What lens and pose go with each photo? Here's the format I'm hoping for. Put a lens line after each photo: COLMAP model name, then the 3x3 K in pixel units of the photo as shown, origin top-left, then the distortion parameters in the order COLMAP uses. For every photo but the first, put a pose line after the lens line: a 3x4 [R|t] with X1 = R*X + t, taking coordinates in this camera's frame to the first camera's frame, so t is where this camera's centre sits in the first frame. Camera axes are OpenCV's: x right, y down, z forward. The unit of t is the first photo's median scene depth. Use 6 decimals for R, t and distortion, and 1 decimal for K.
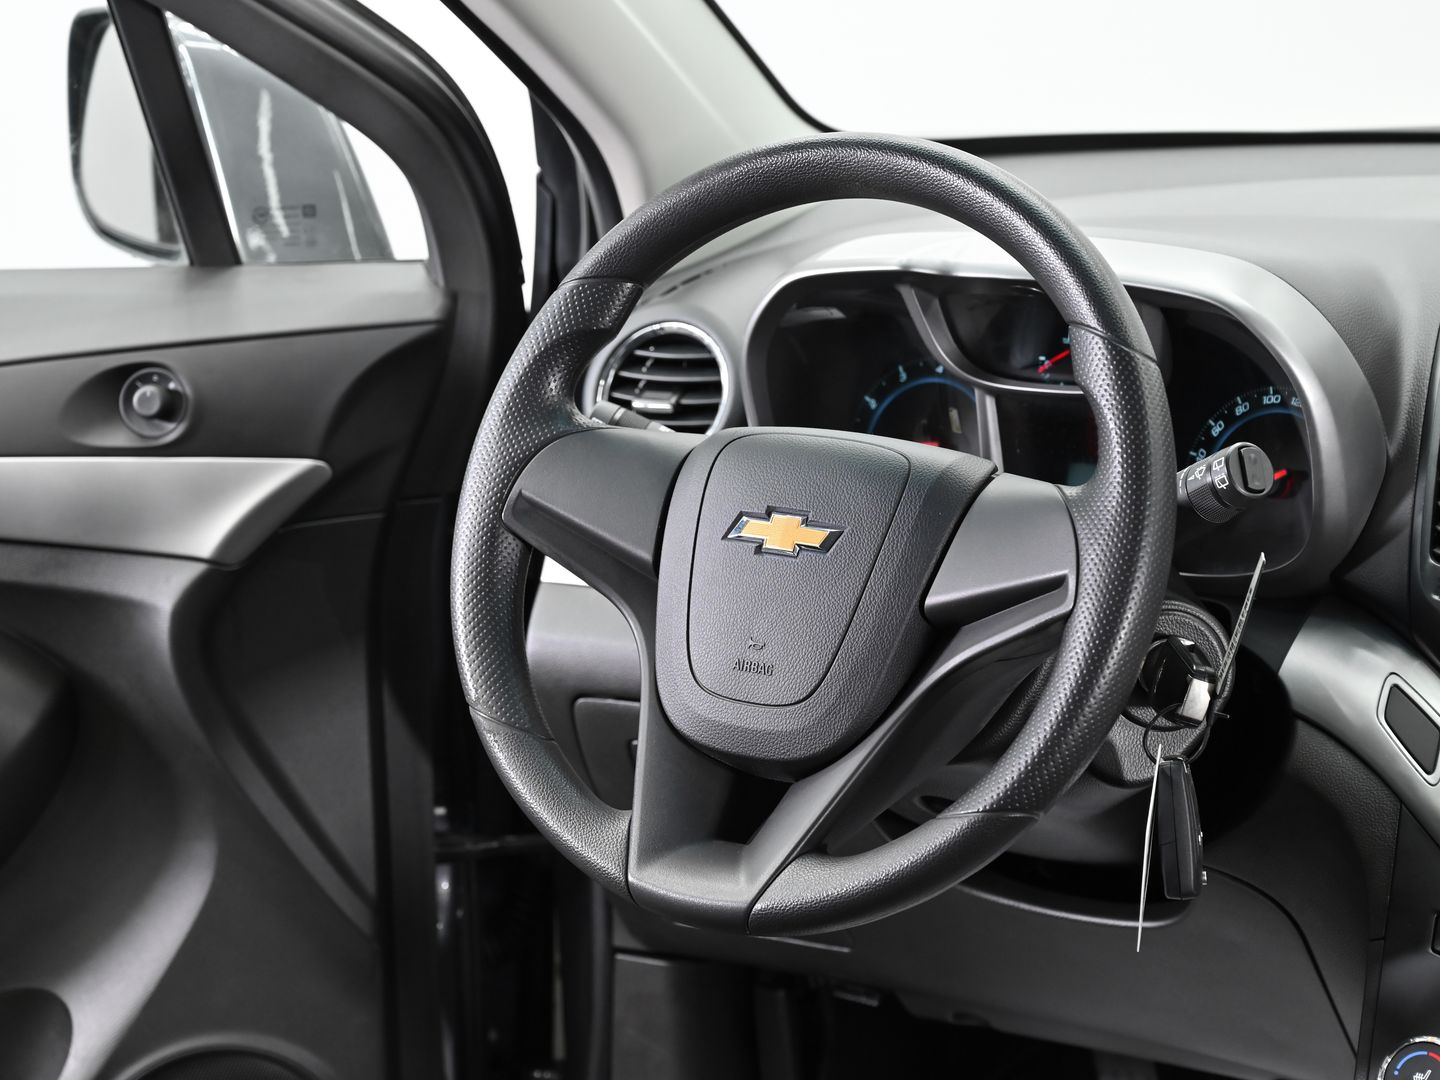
lens RADIAL K [[3167.2, 0, 725.6], [0, 3167.2, 548.3], [0, 0, 1]] dist [0.002744, 0.000000]
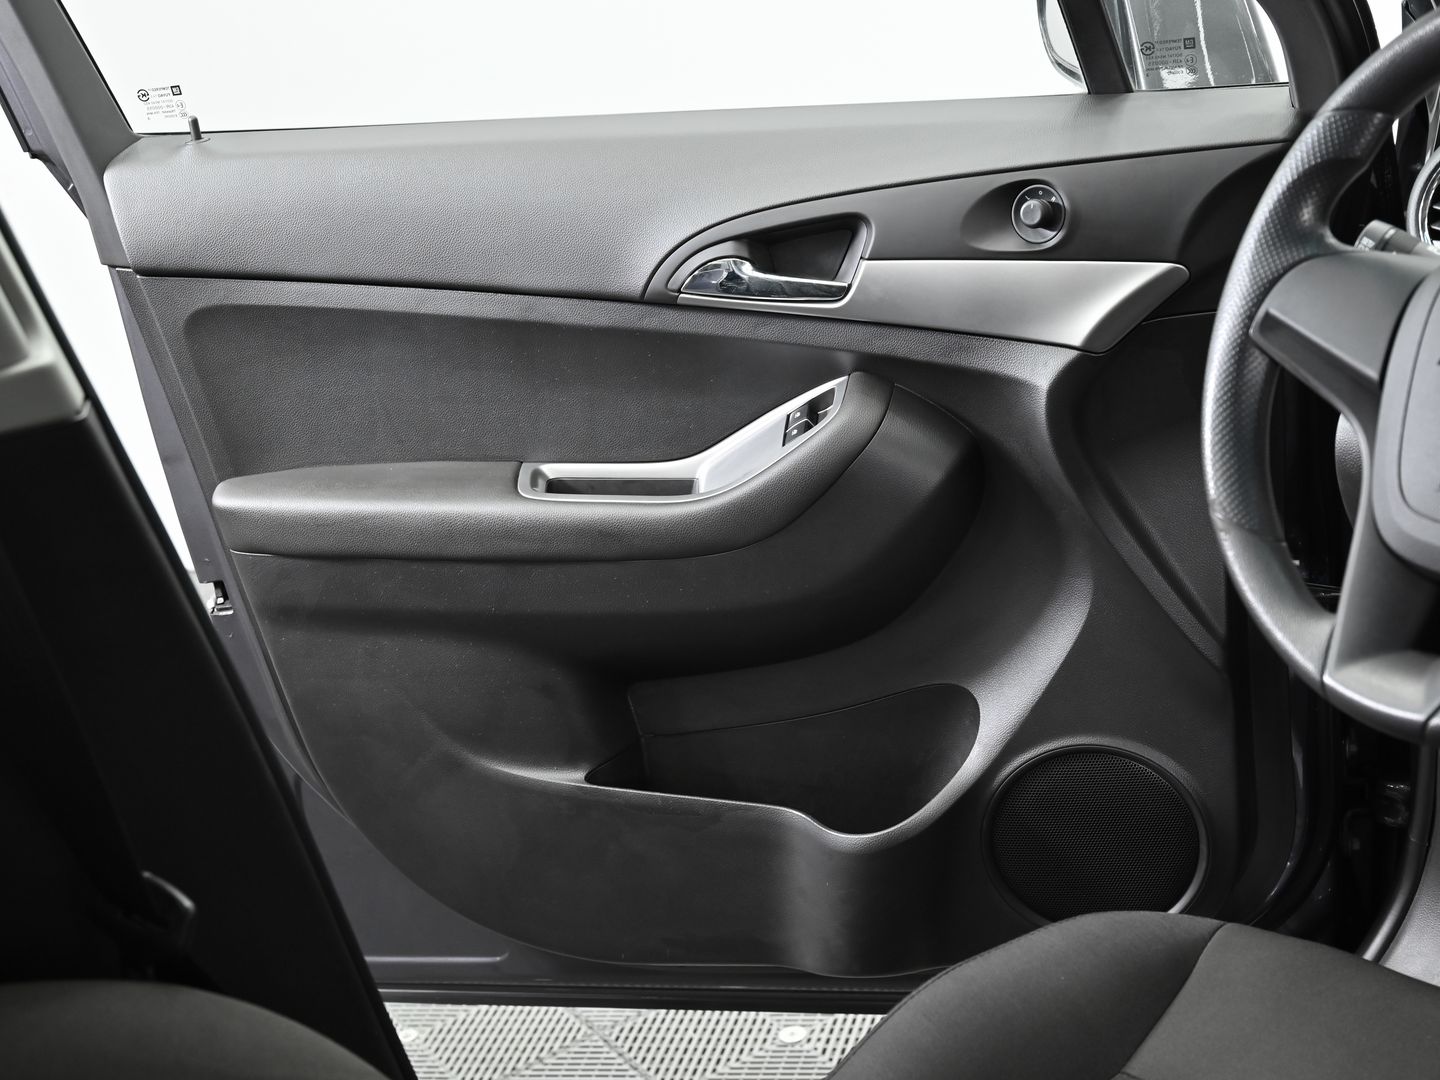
lens RADIAL K [[2290.0, 0, 722.6], [0, 2290.0, 530.8], [0, 0, 1]] dist [-0.007818, 0.000000]
pose [[0.898667, 0.060362, -0.434459, 0.110779], [-0.010732, 0.993215, 0.115795, -0.030970], [0.438500, -0.099399, 0.893217, 0.202979]]
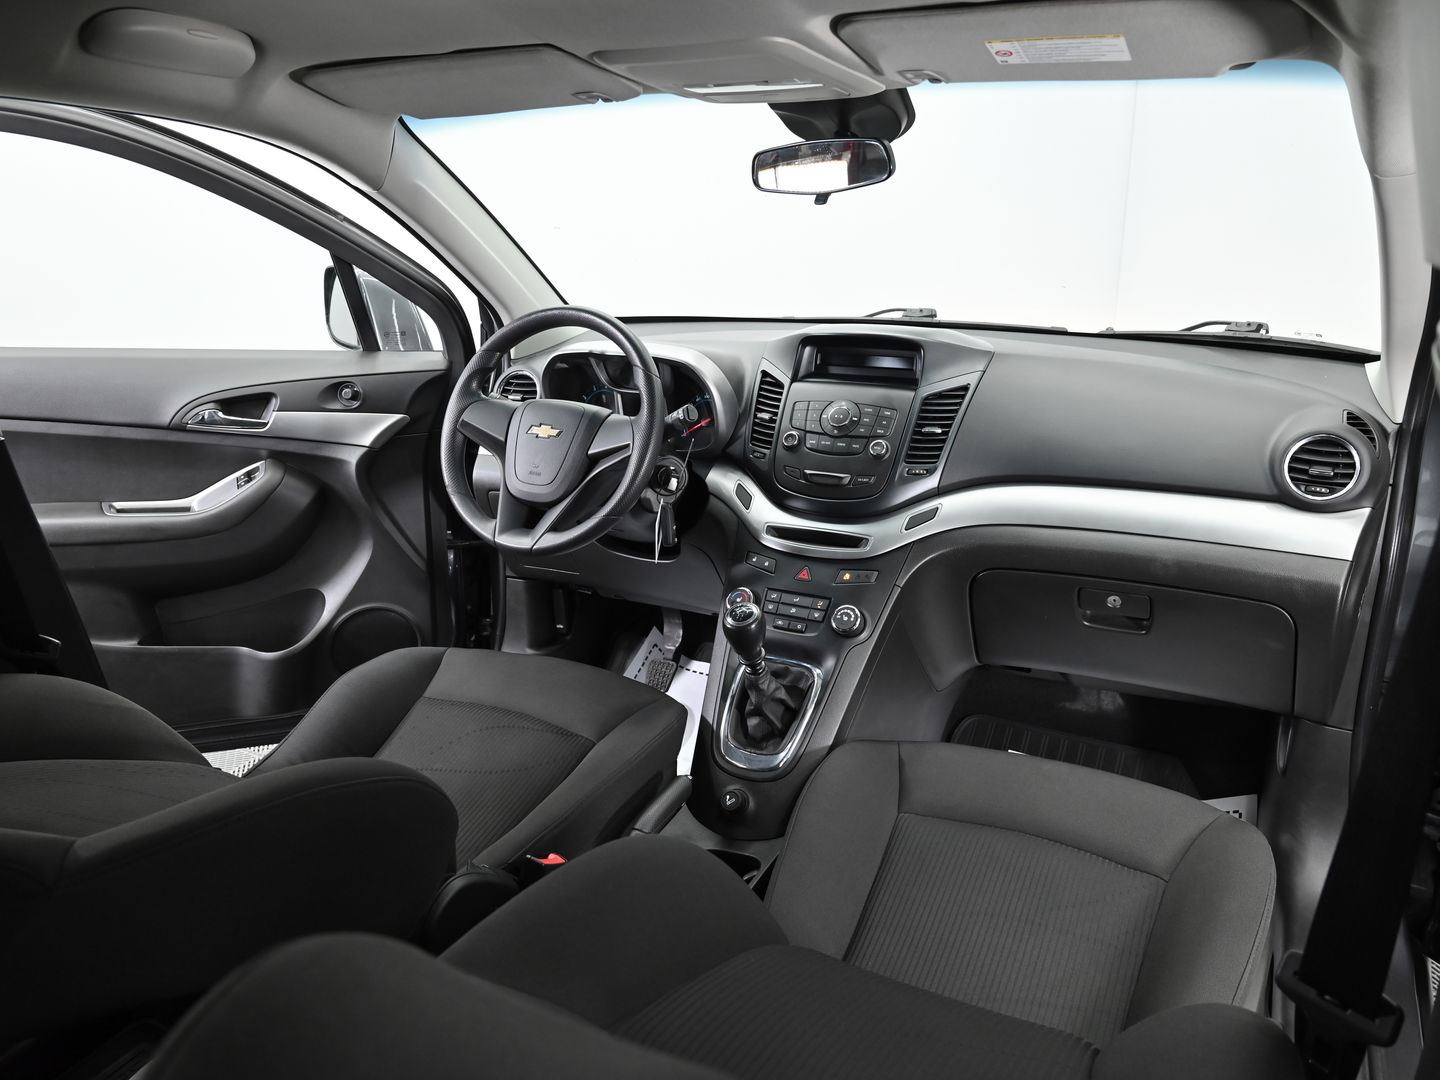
lens RADIAL K [[1074.5, 0, 720.1], [0, 1074.5, 538.6], [0, 0, 1]] dist [0.006436, -0.011207]
pose [[0.992778, 0.003723, 0.119906, 0.059081], [-0.010134, 0.998548, 0.052900, 0.040410], [-0.119535, -0.053733, 0.991375, -0.086600]]
